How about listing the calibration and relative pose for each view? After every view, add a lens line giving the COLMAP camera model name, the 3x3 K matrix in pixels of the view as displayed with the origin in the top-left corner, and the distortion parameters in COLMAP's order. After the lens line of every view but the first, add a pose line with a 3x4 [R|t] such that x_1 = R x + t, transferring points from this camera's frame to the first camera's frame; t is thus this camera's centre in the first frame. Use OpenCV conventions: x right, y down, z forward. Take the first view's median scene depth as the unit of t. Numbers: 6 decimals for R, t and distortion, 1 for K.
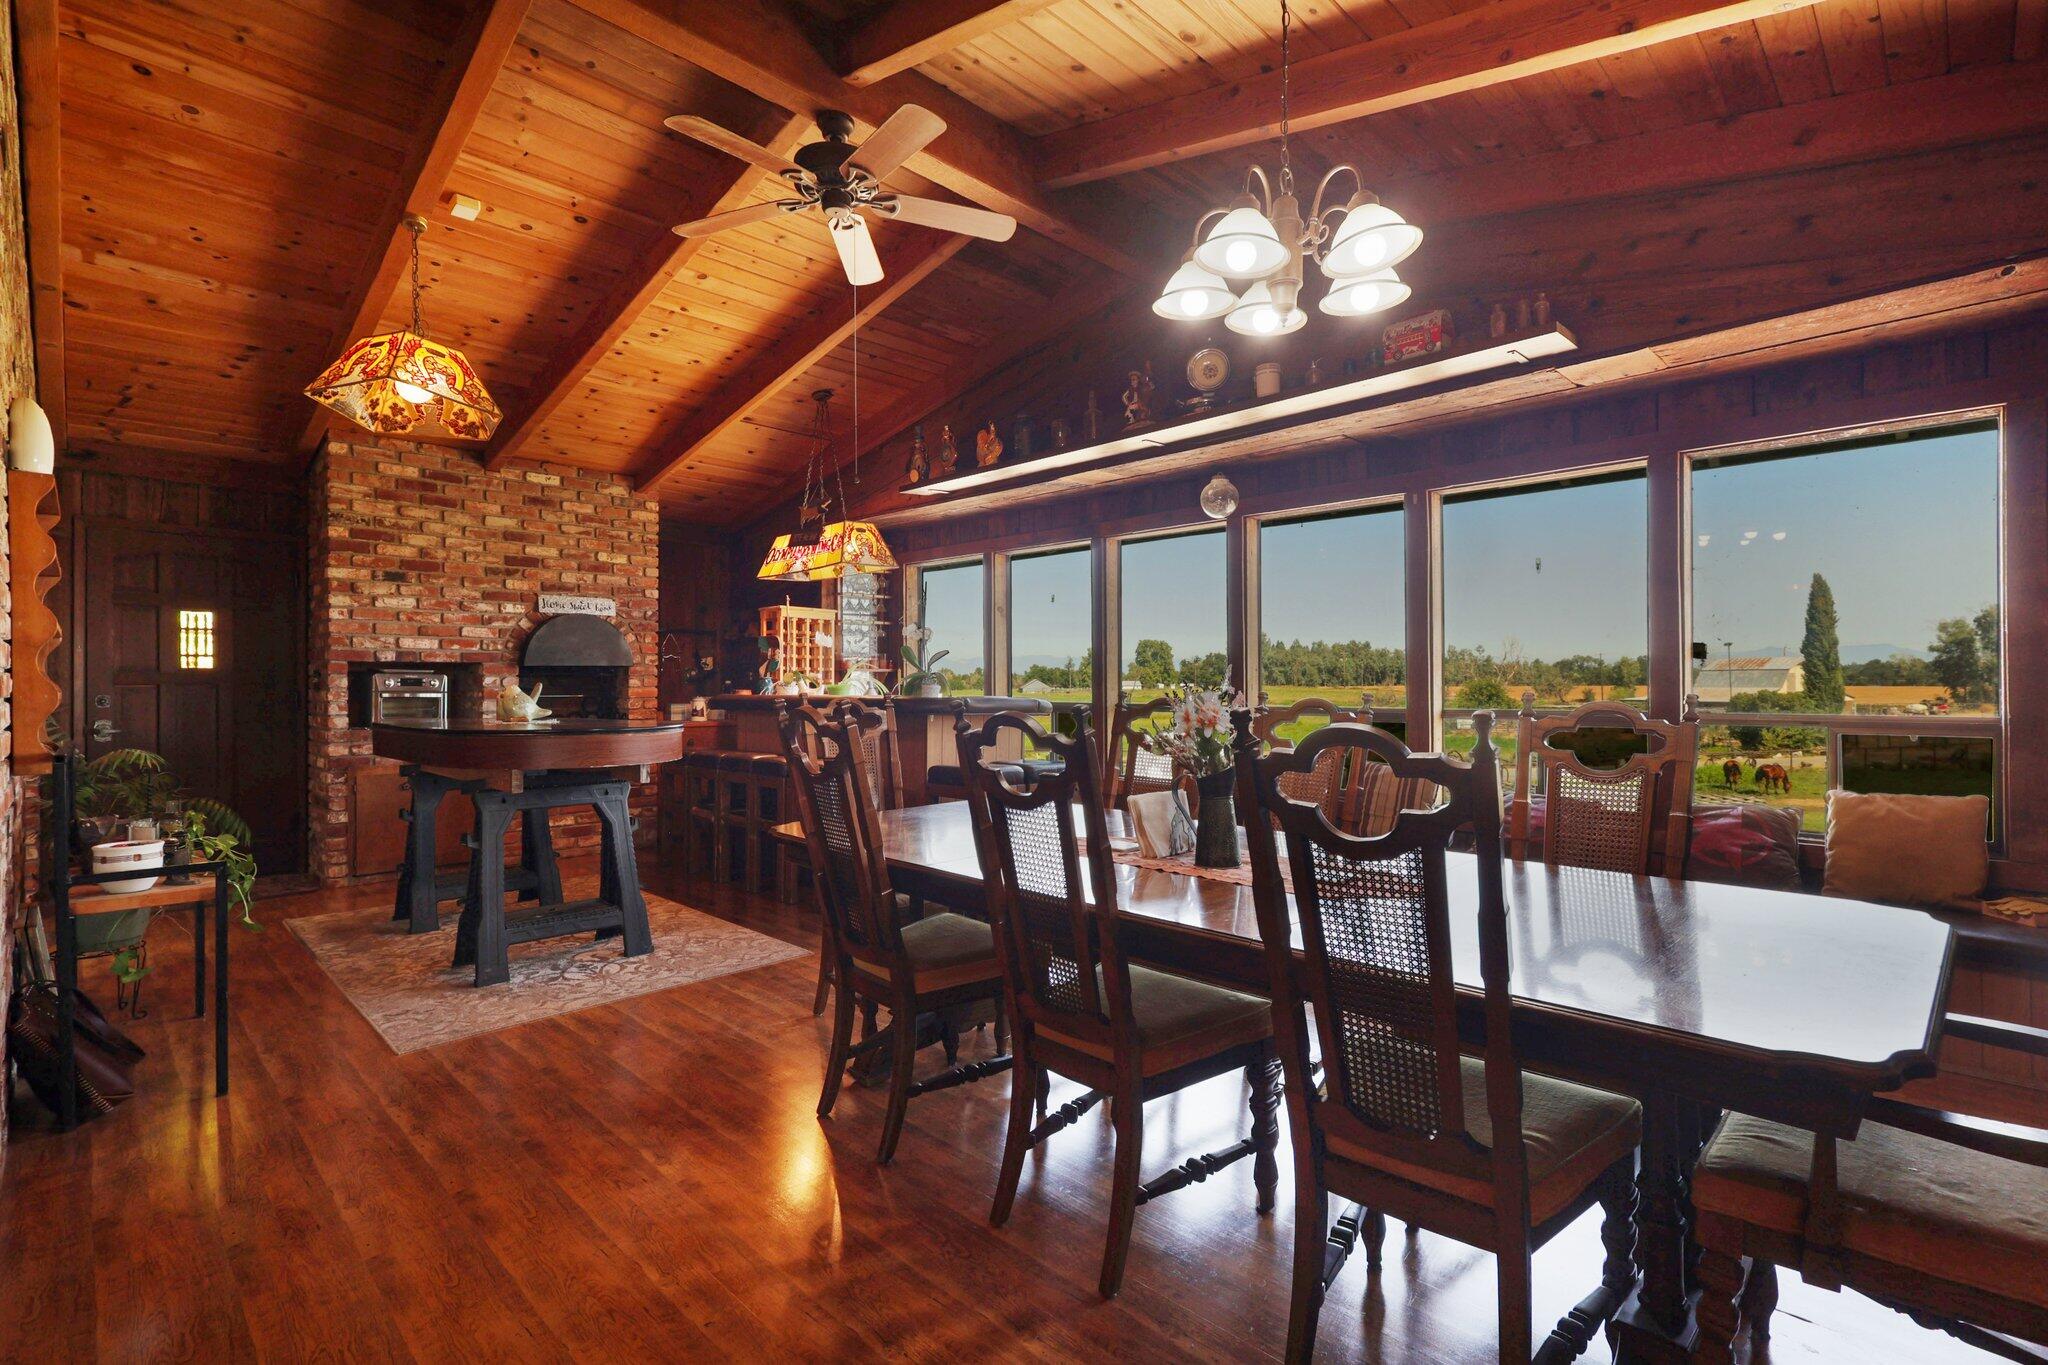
lens RADIAL K [[948.6, 0, 1054.3], [0, 948.6, 678.8], [0, 0, 1]] dist [0.002220, 0.000821]
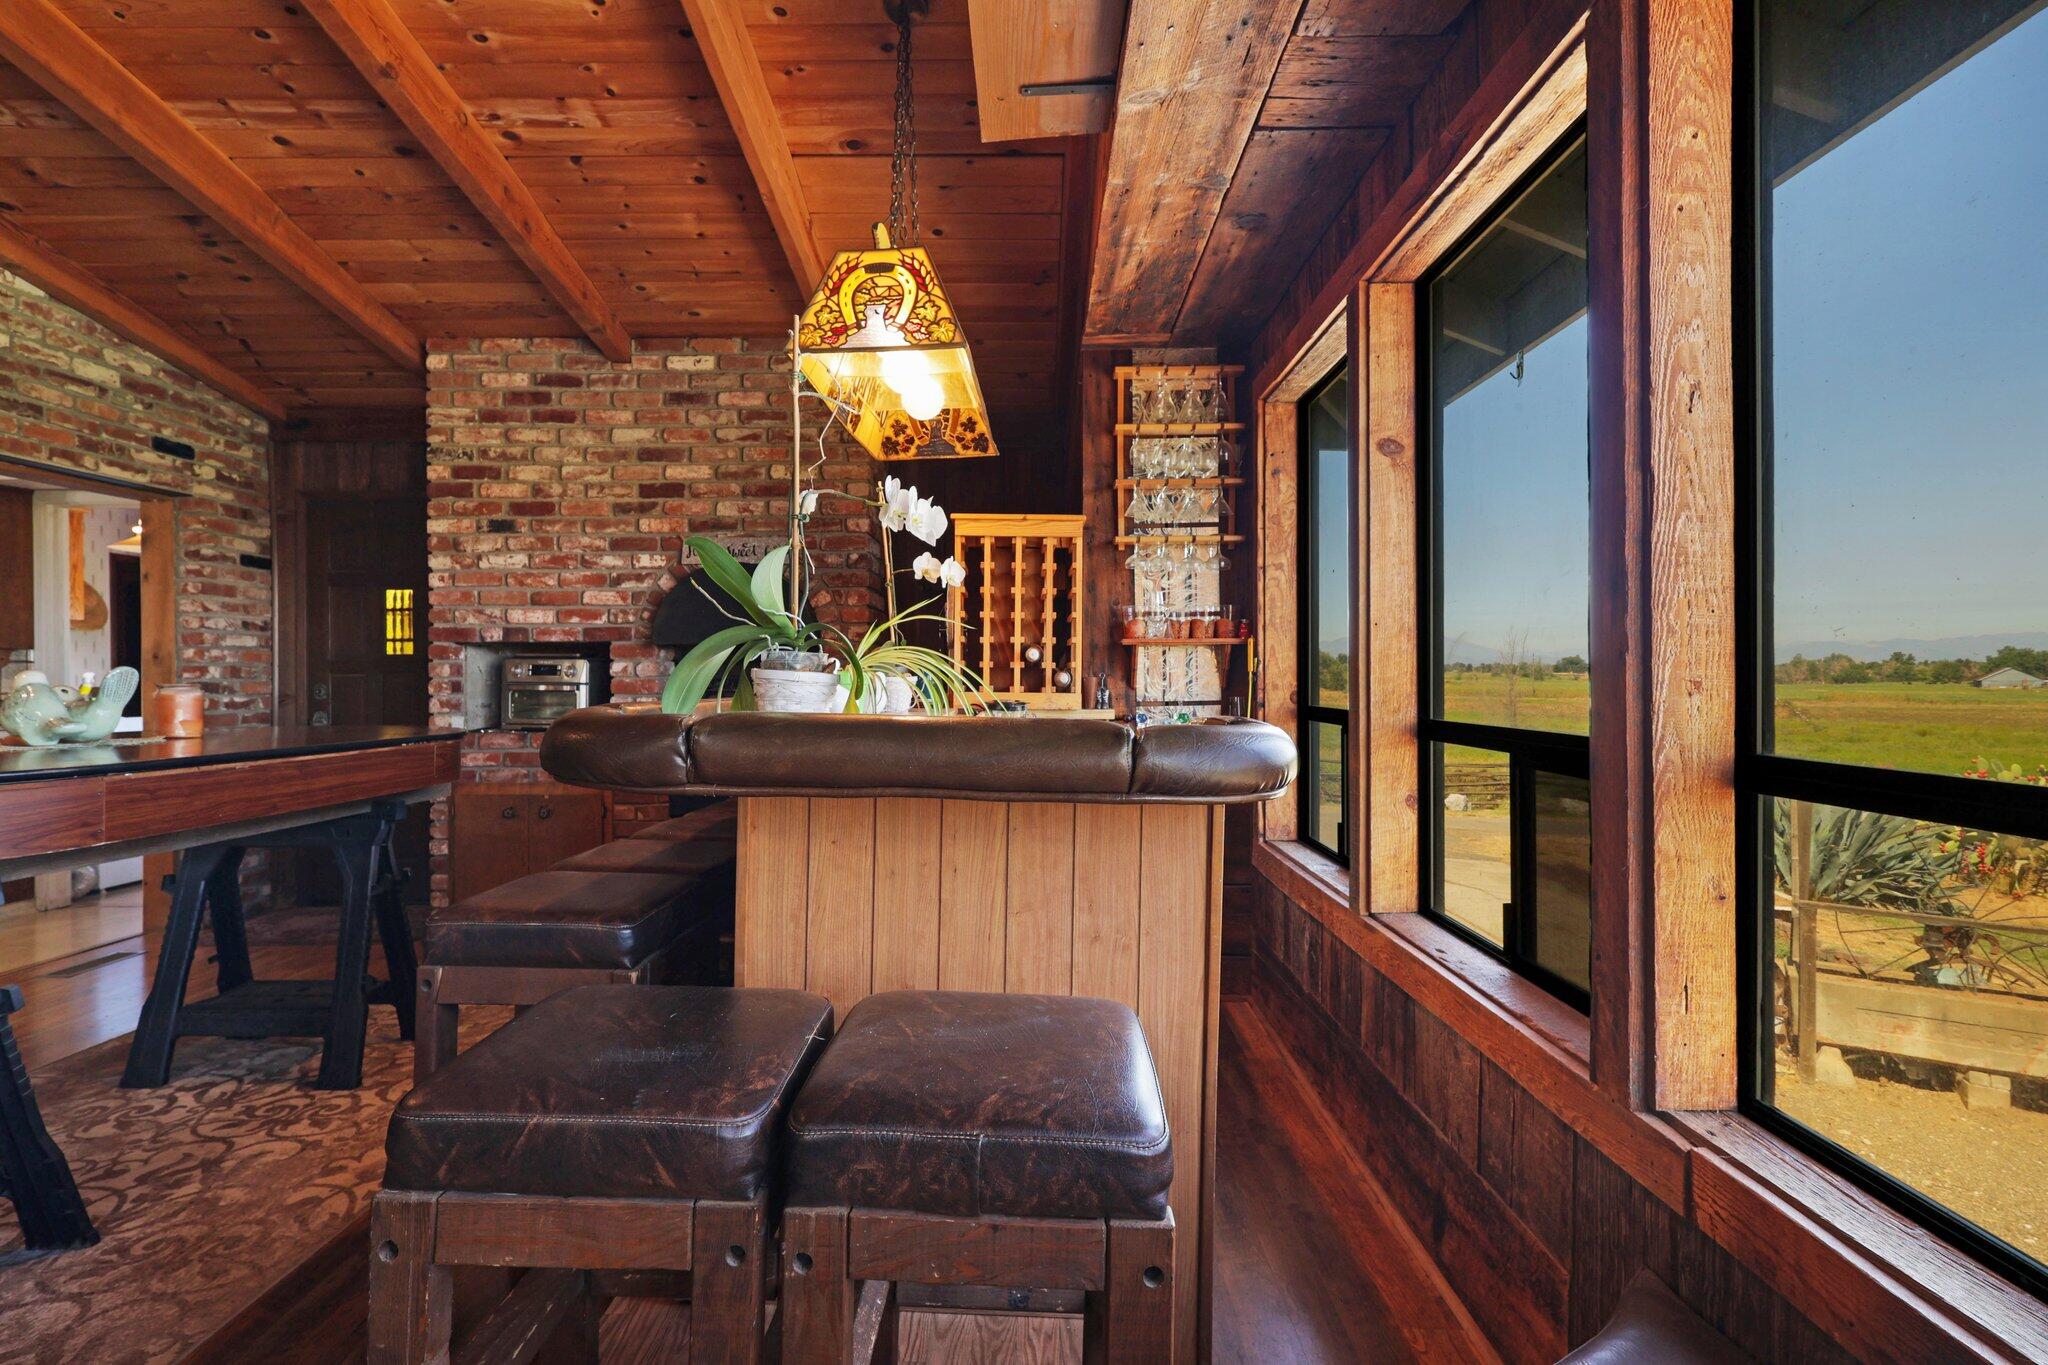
lens RADIAL K [[948.6, 0, 1004.6], [0, 948.6, 679.2], [0, 0, 1]] dist [0.002220, 0.000821]
pose [[0.677586, 0.002373, -0.735440, 0.103607], [0.003755, 0.999971, 0.006686, 0.007010], [0.735434, -0.007292, 0.677557, 0.751910]]
